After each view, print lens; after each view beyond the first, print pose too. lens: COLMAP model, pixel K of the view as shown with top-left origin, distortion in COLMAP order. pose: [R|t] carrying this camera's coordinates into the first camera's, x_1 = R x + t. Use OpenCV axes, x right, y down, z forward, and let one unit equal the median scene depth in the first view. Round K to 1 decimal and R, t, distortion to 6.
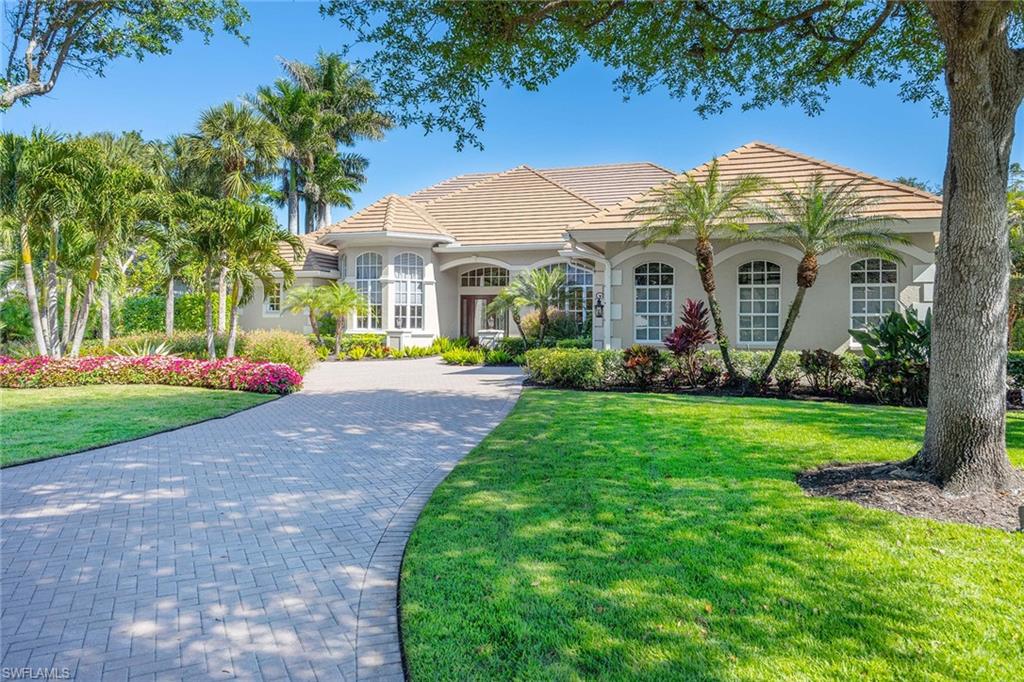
lens RADIAL K [[707.4, 0, 512.6], [0, 707.4, 334.7], [0, 0, 1]] dist [-0.033643, -0.000246]
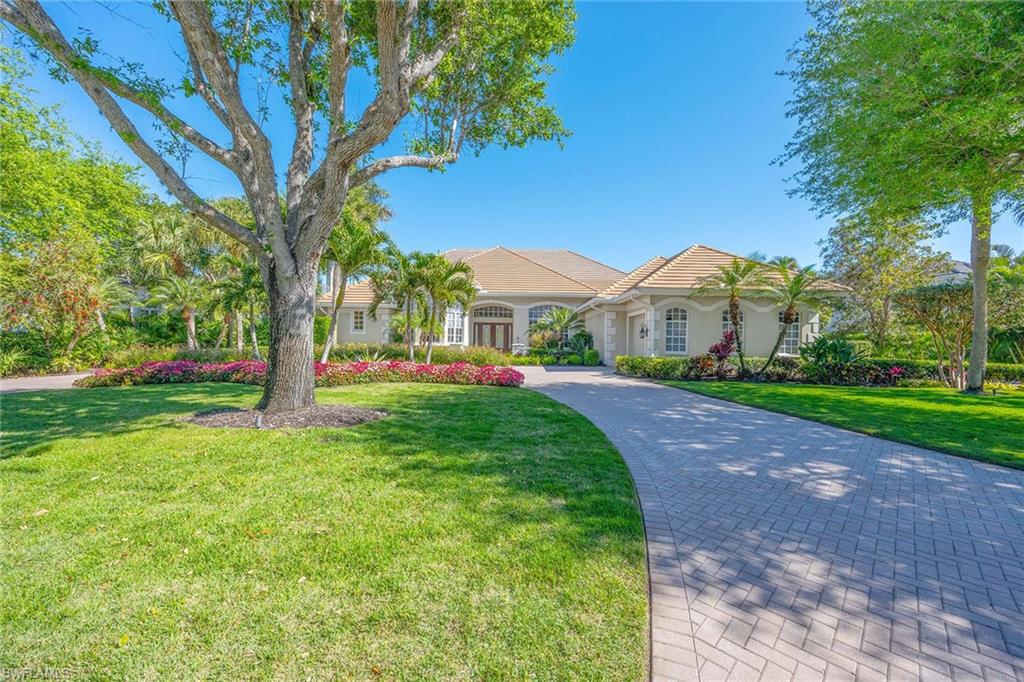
lens RADIAL K [[398.7, 0, 511.5], [0, 398.7, 349.1], [0, 0, 1]] dist [0.000546, -0.000208]
pose [[0.961102, 0.004346, 0.276160, -0.276875], [-0.007341, 0.999925, 0.009811, -0.003078], [-0.276097, -0.011457, 0.961062, 0.088614]]
